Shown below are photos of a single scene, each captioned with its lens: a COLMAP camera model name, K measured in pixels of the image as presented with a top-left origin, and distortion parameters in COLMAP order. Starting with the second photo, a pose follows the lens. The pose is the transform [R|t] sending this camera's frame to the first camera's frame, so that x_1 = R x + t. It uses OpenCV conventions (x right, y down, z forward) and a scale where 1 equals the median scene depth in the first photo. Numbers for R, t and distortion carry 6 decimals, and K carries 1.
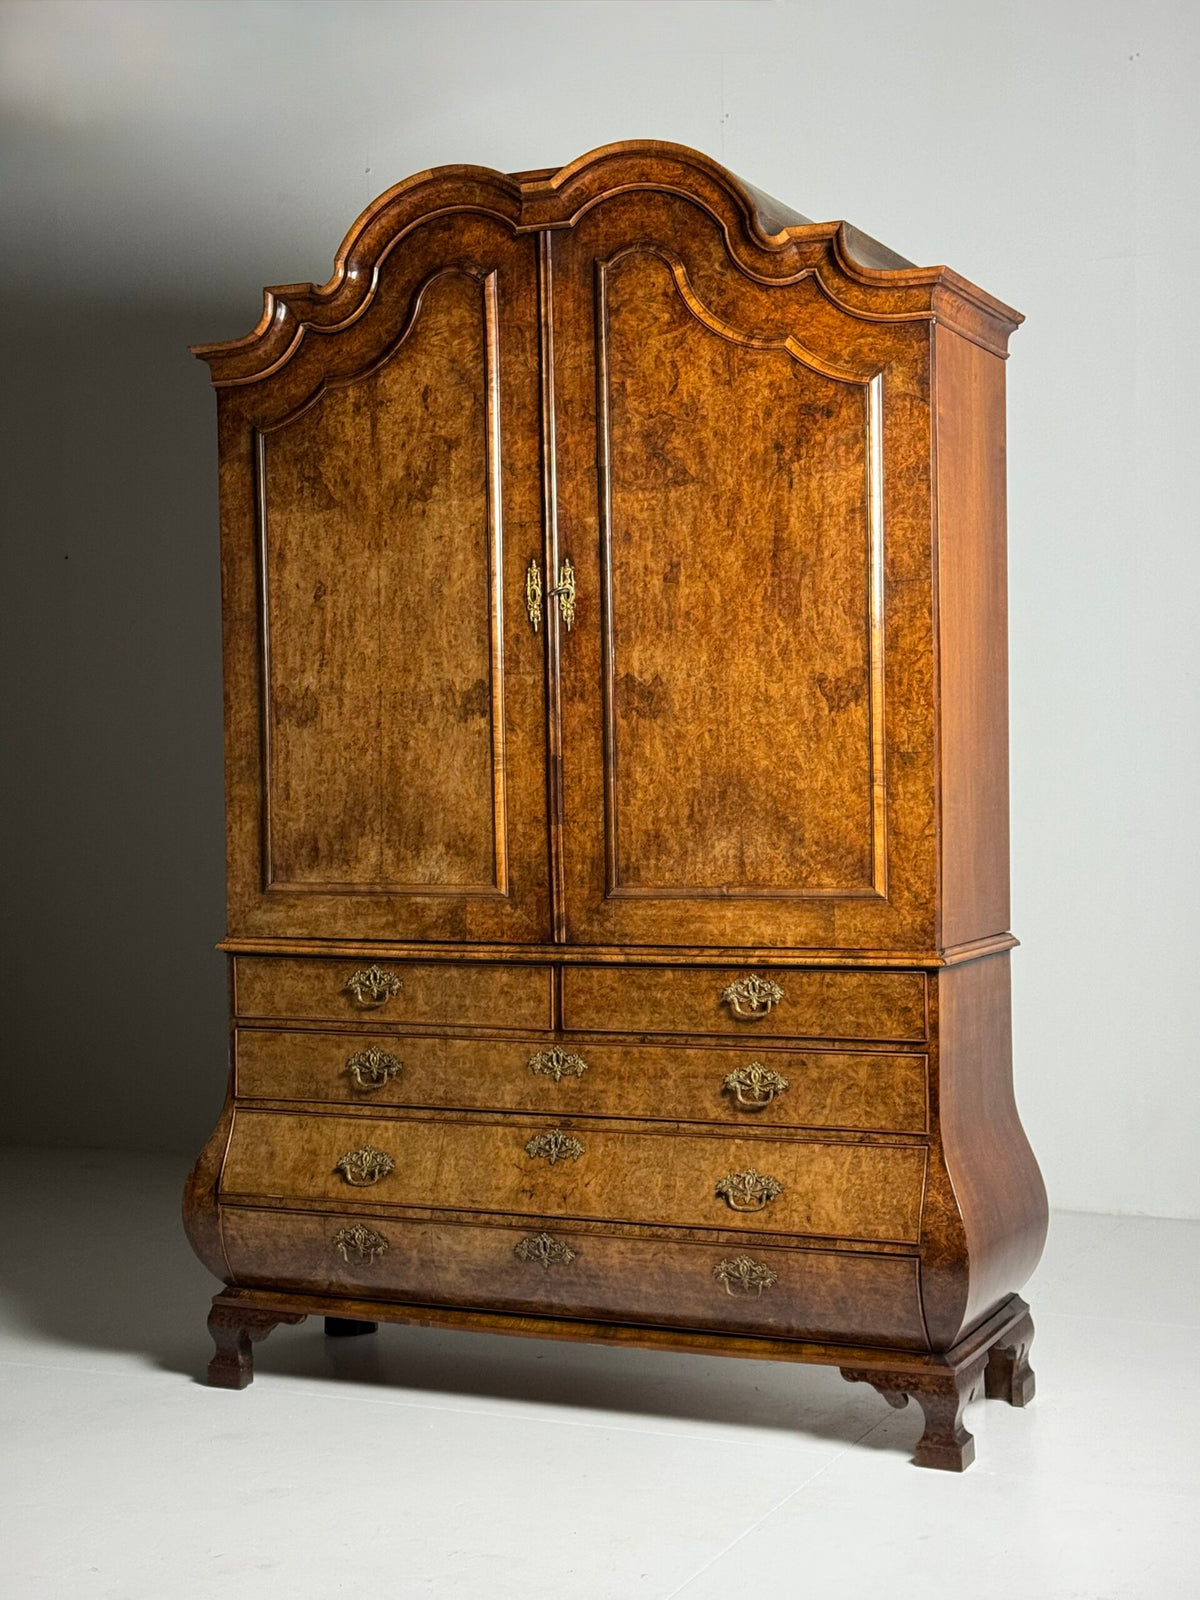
lens RADIAL K [[2311.8, 0, 599.4], [0, 2311.8, 814.0], [0, 0, 1]] dist [0.139644, 0.000000]
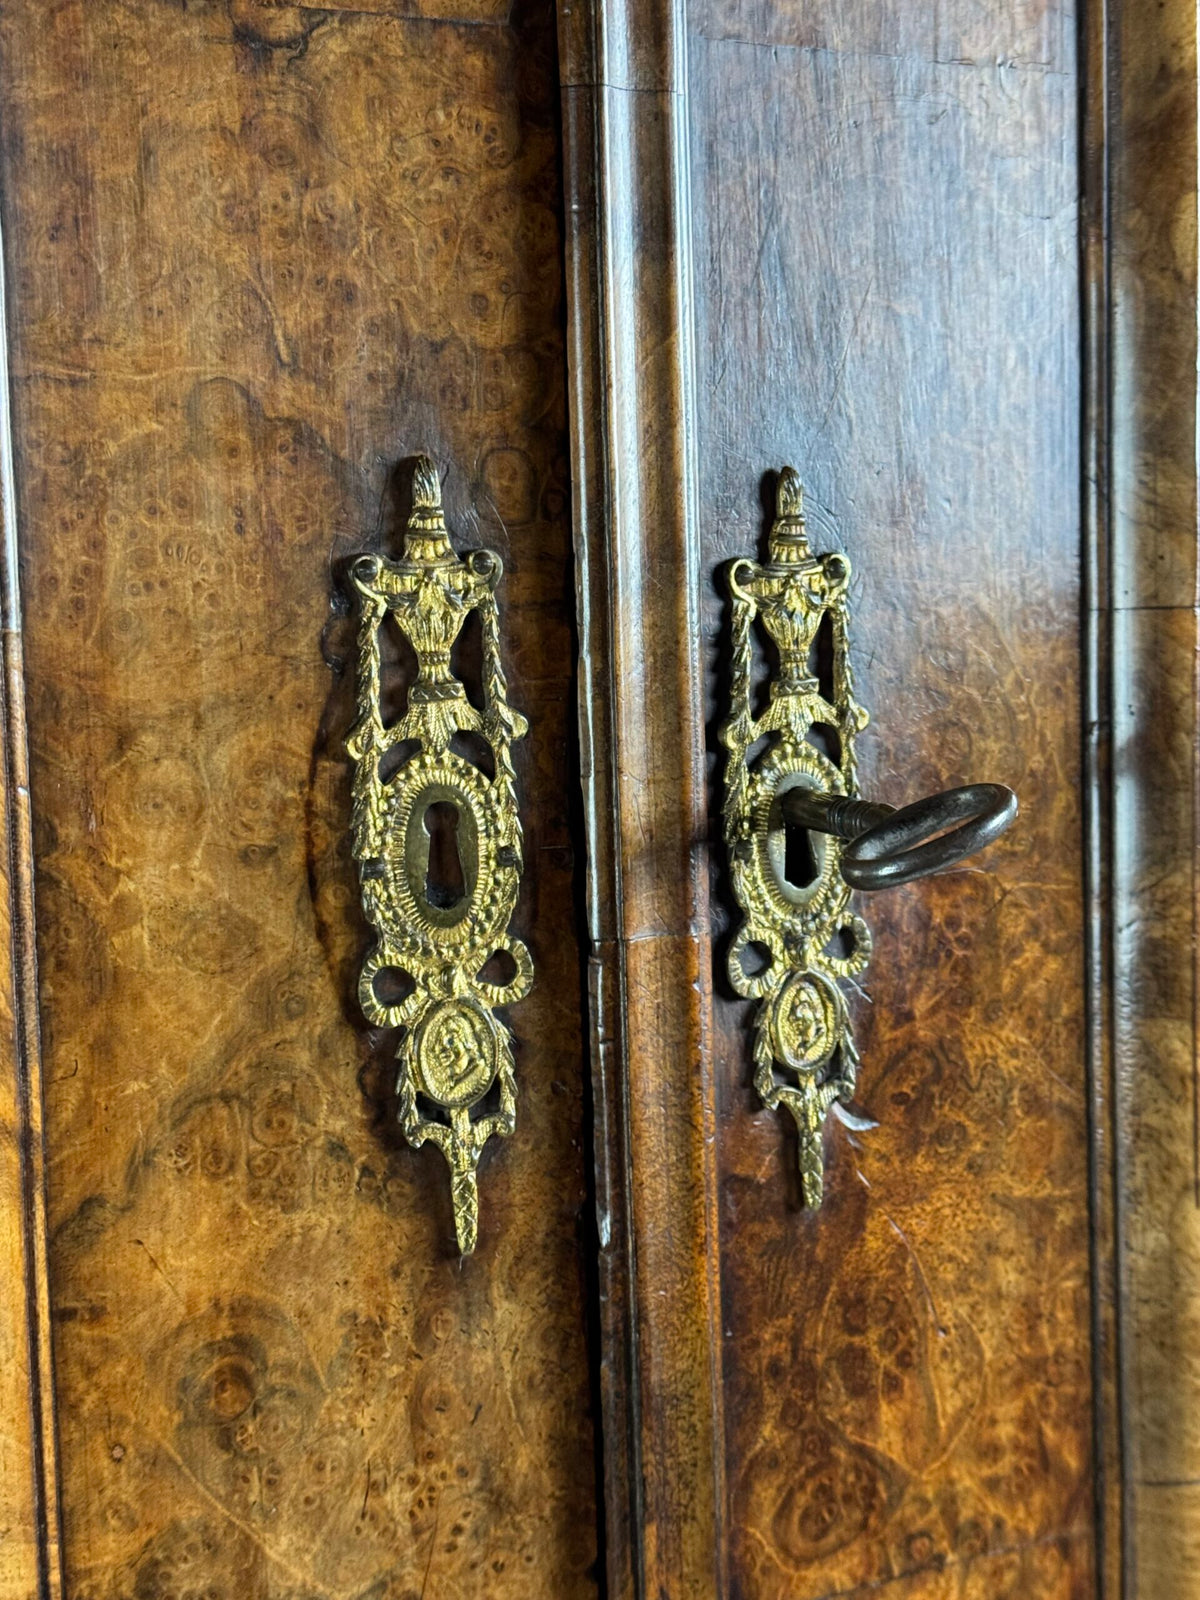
lens RADIAL K [[2311.8, 0, 610.6], [0, 2311.8, 828.6], [0, 0, 1]] dist [0.139644, 0.000000]
pose [[0.619163, -0.072649, 0.781894, -0.094629], [0.038445, 0.997322, 0.062221, -0.100892], [-0.784320, -0.008465, 0.620298, 0.937204]]
